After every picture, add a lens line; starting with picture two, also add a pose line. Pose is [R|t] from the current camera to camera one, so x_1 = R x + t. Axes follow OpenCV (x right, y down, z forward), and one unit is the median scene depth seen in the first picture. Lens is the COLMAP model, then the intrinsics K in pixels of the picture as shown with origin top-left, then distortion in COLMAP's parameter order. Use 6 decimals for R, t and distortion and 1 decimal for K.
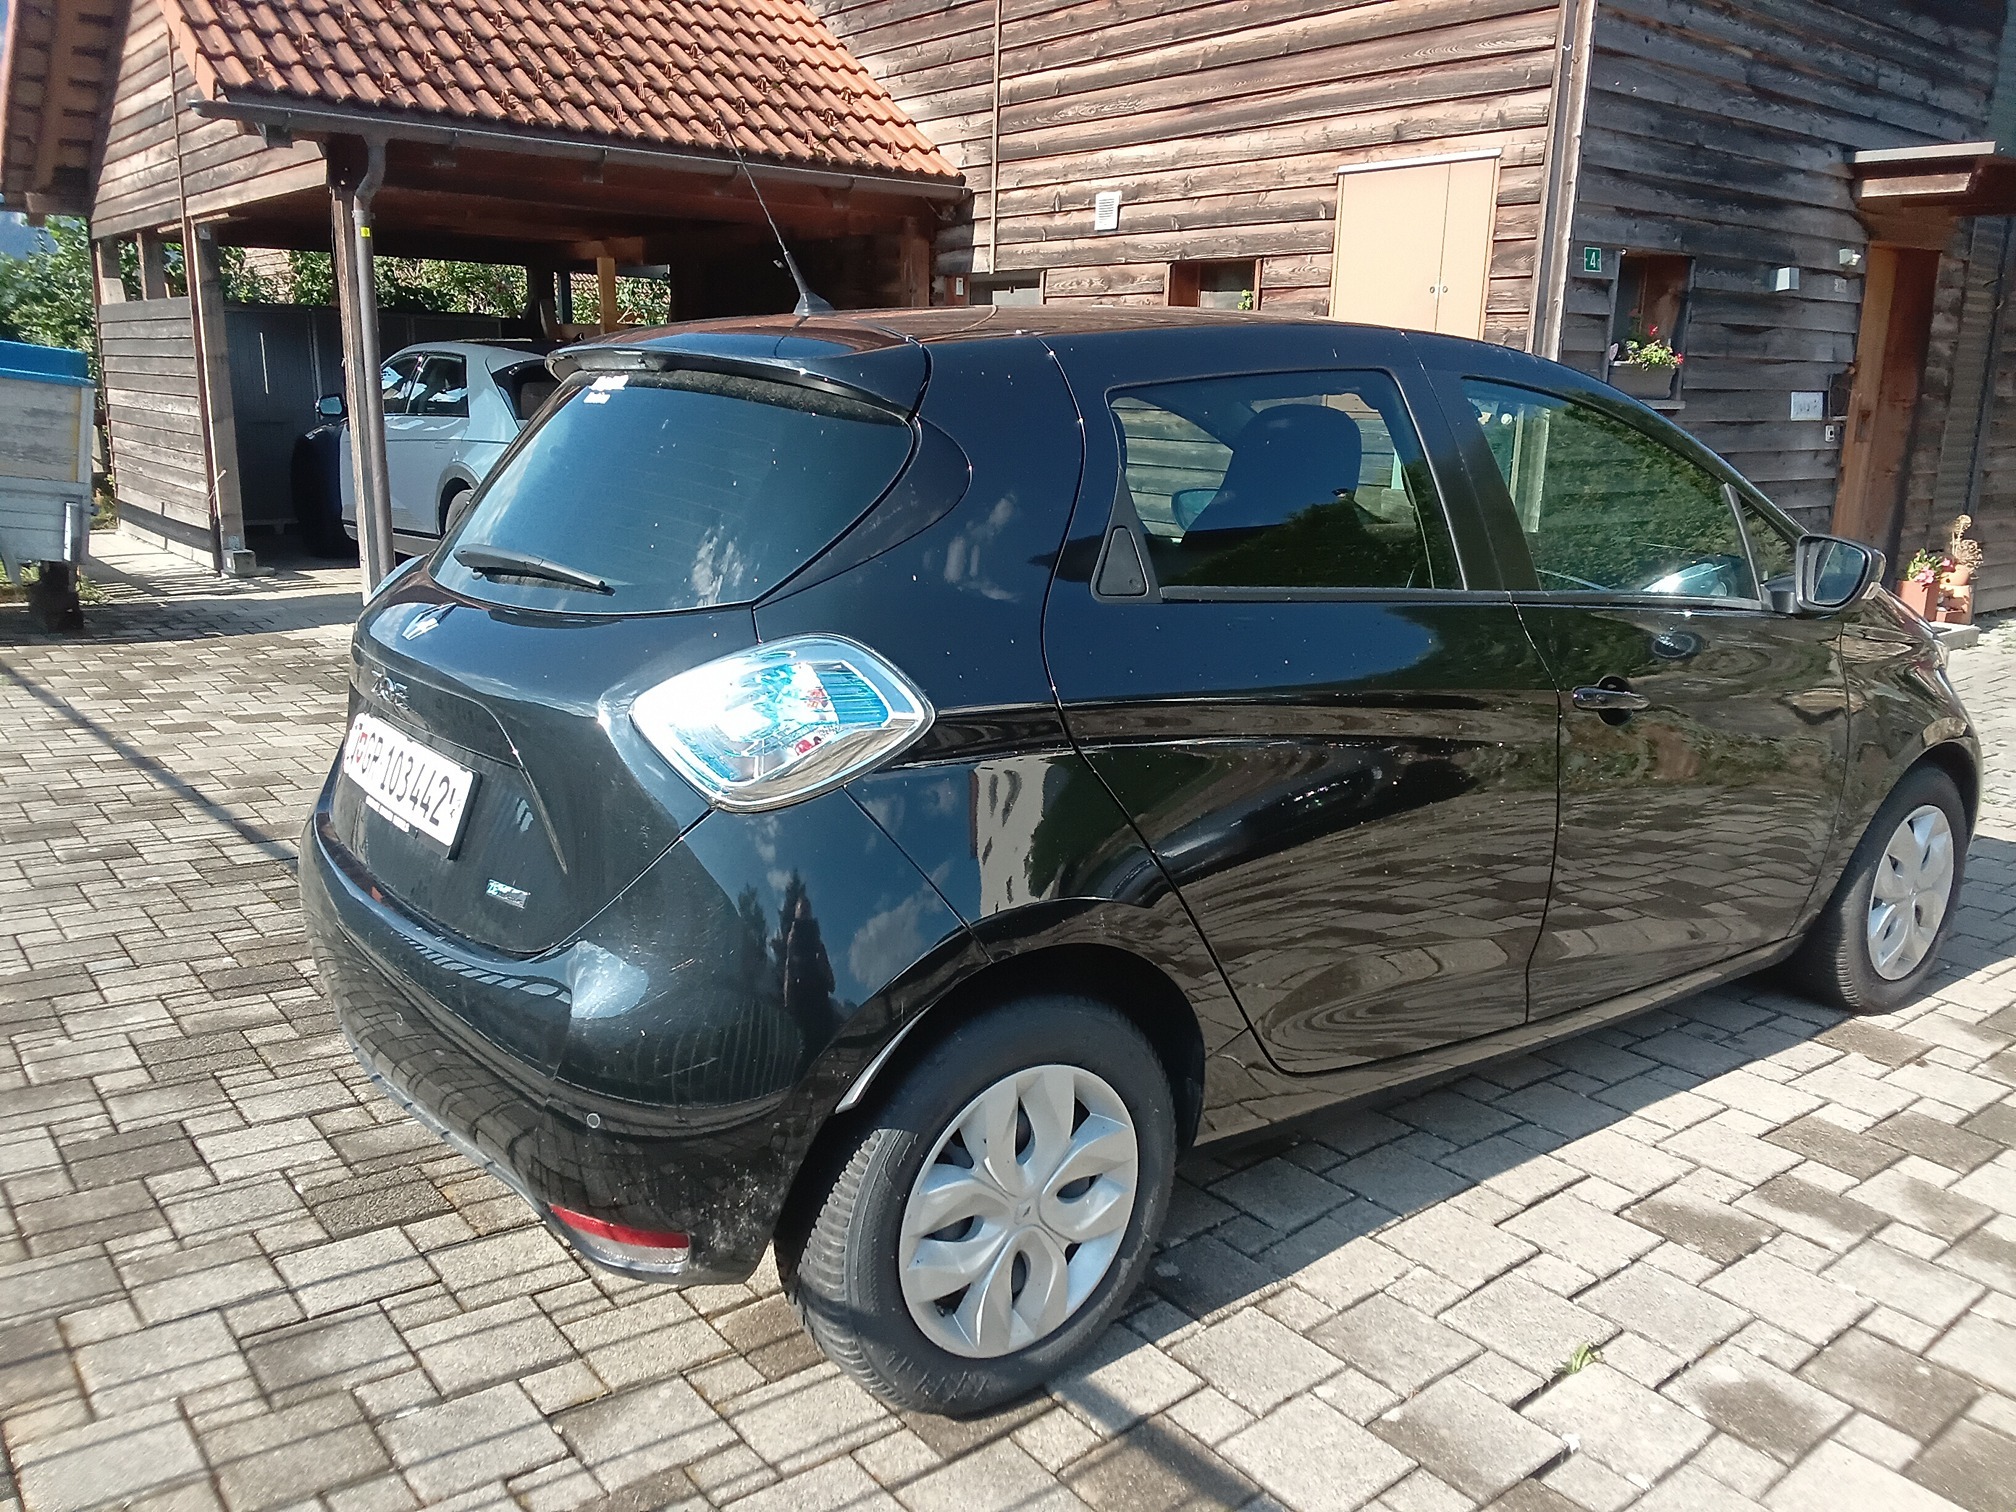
lens RADIAL K [[1588.5, 0, 1024.4], [0, 1588.5, 758.4], [0, 0, 1]] dist [0.079918, -0.122404]
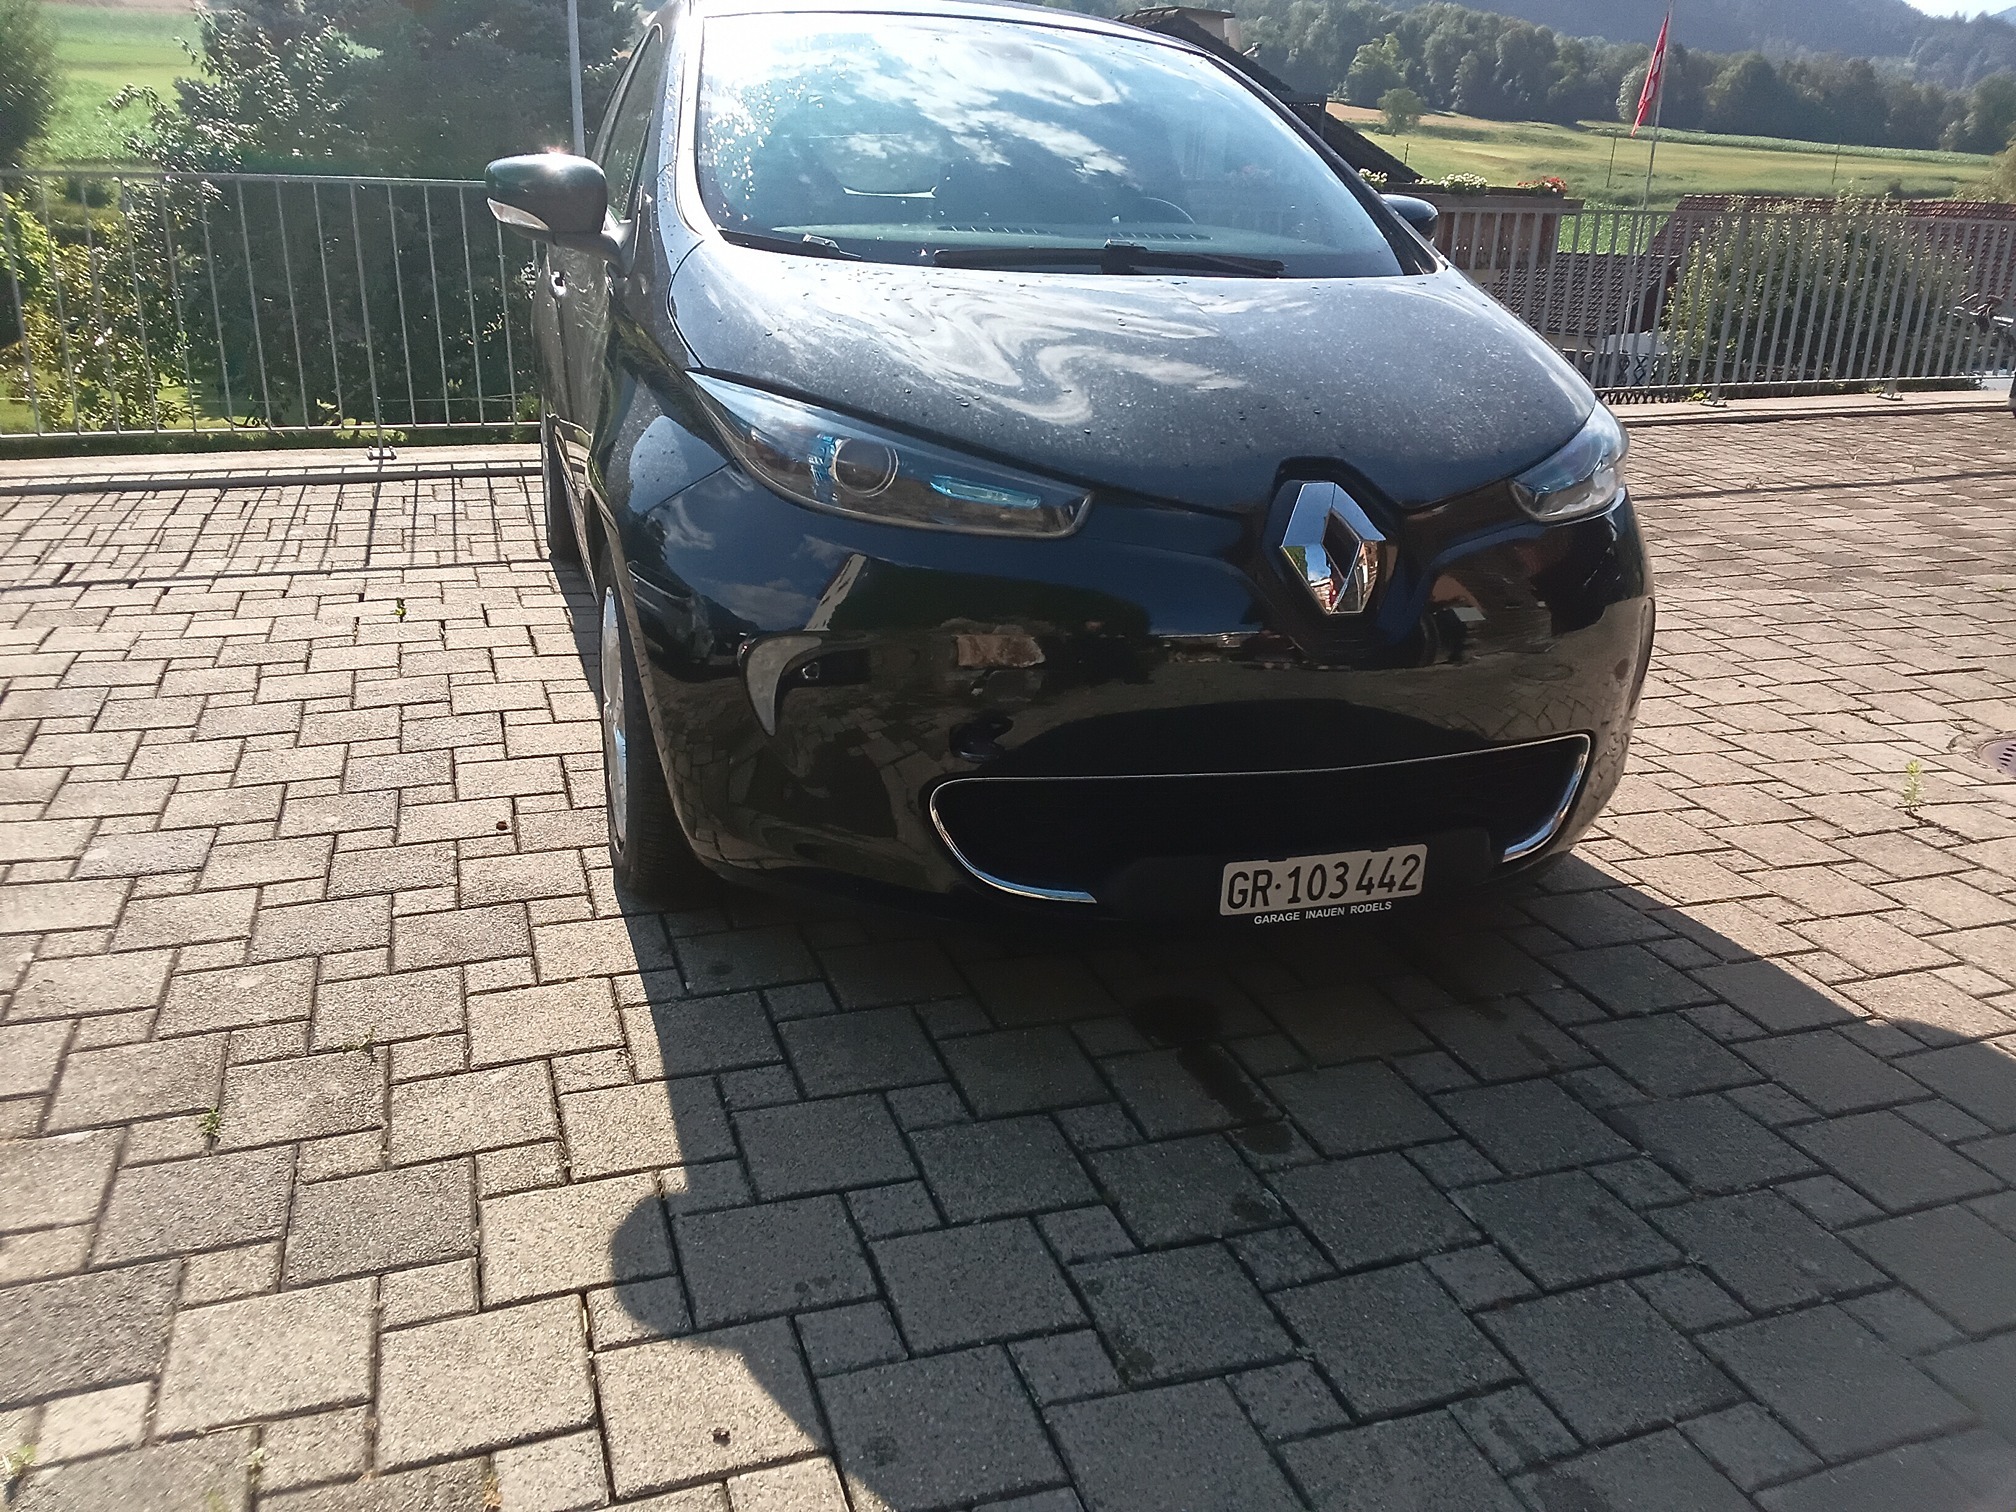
lens RADIAL K [[1588.5, 0, 1010.3], [0, 1588.5, 740.8], [0, 0, 1]] dist [0.079918, -0.122404]
pose [[-0.333614, 0.269927, -0.903239, 0.625143], [-0.257531, 0.895591, 0.362761, -0.112707], [0.906851, 0.353634, -0.229267, 0.733090]]
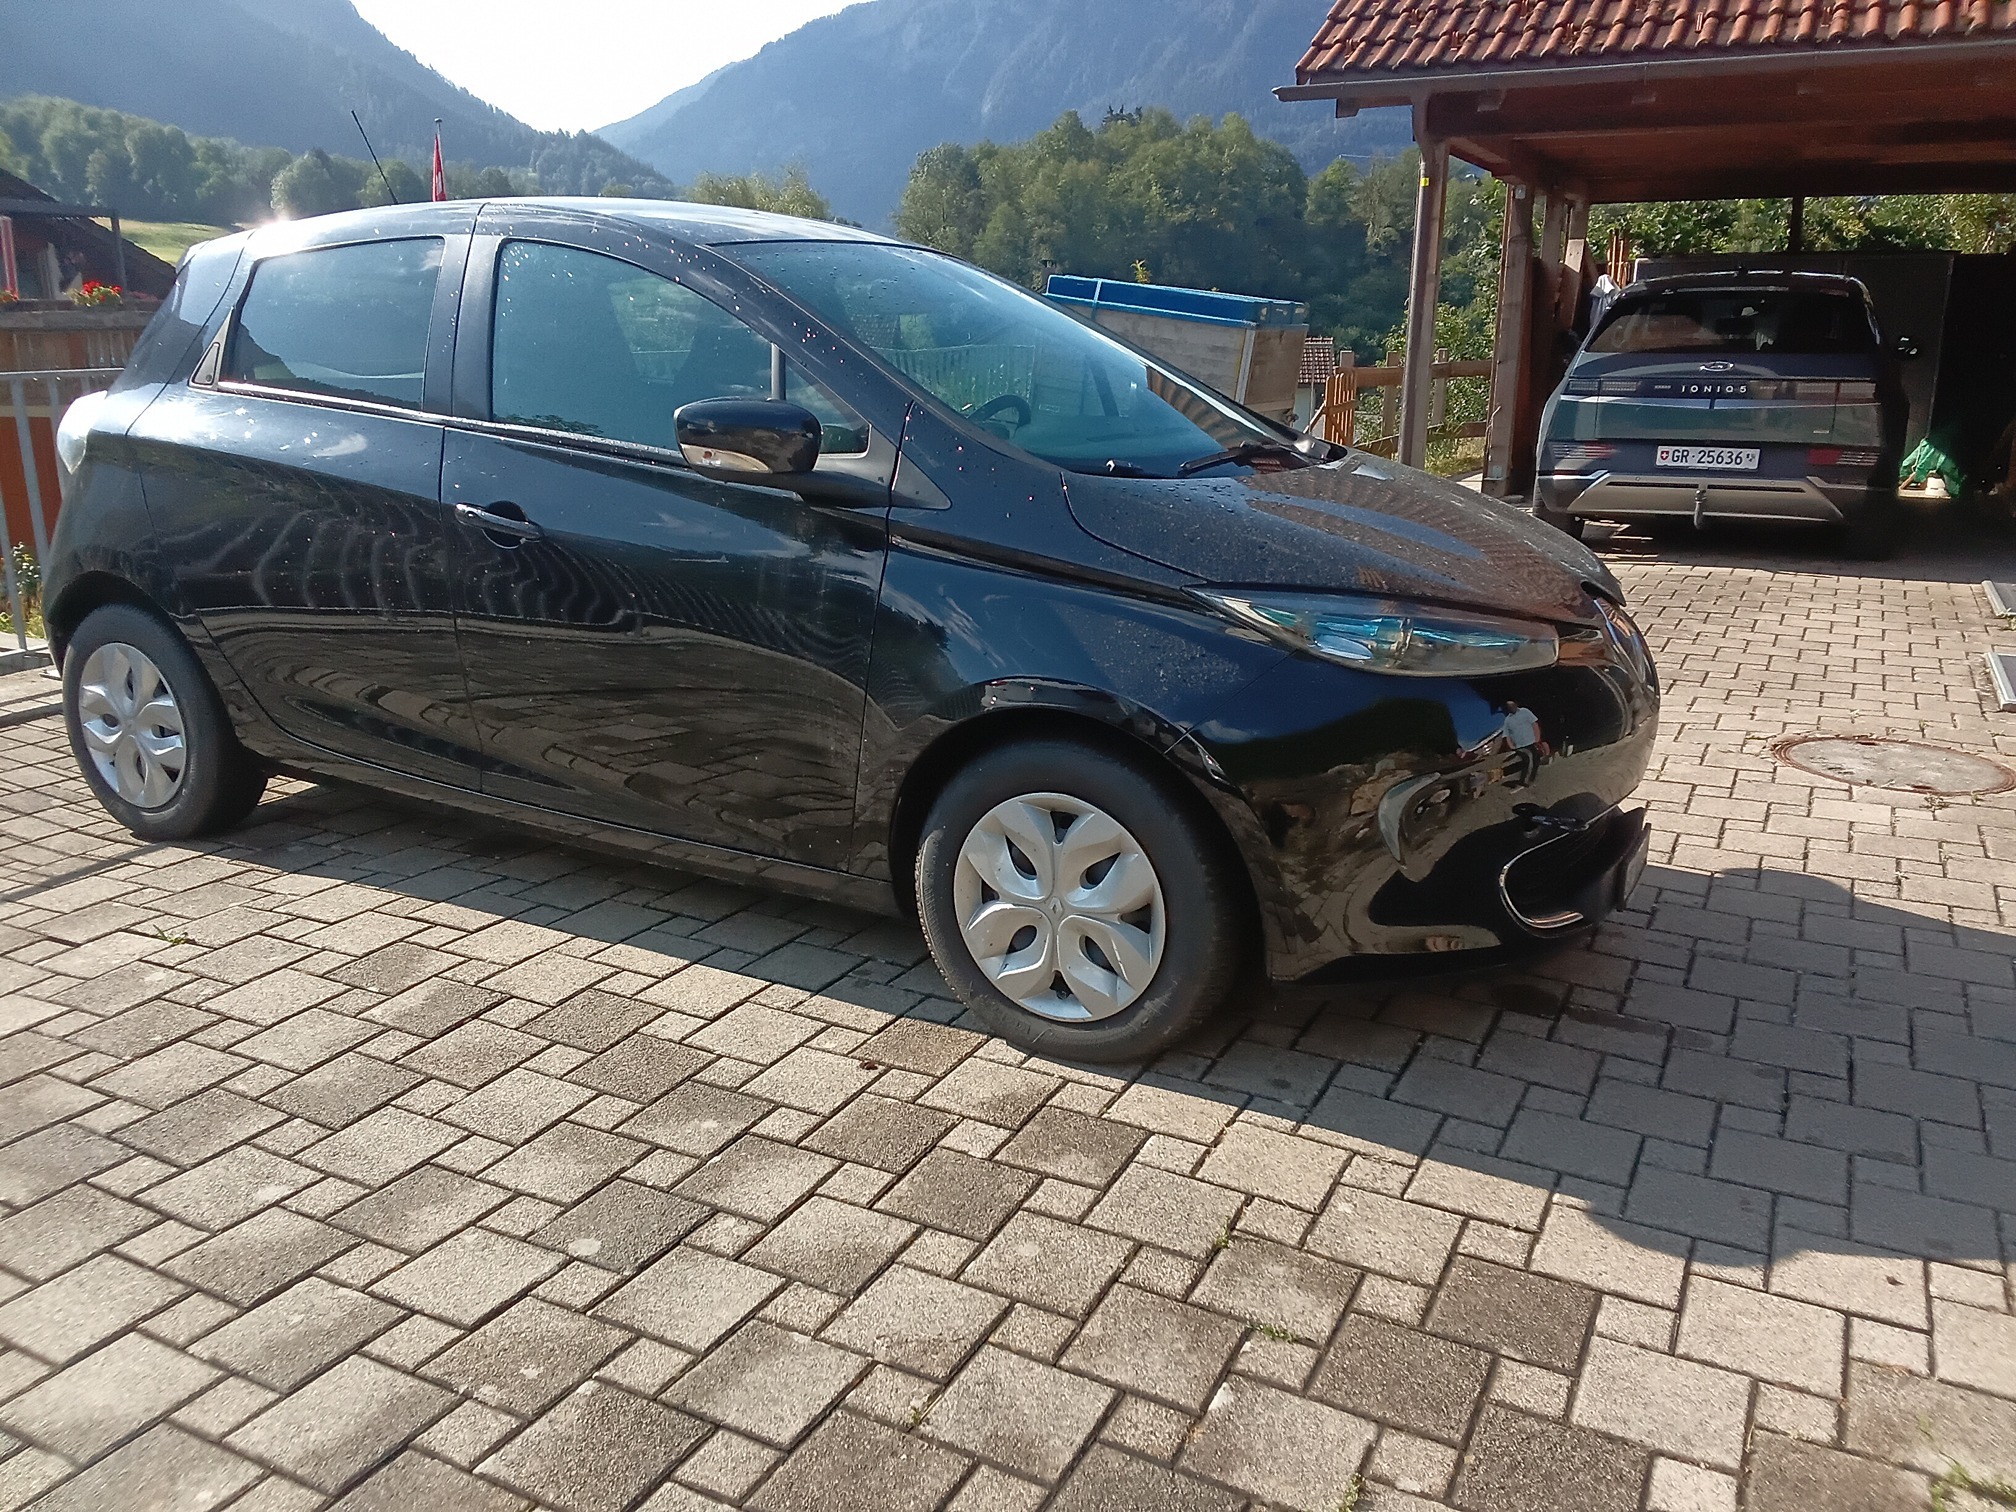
lens RADIAL K [[1588.5, 0, 1018.7], [0, 1588.5, 754.5], [0, 0, 1]] dist [0.079918, -0.122404]
pose [[0.405126, 0.217072, -0.888118, 0.659809], [-0.207976, 0.967818, 0.141682, -0.048708], [0.890292, 0.127308, 0.437234, 0.360946]]
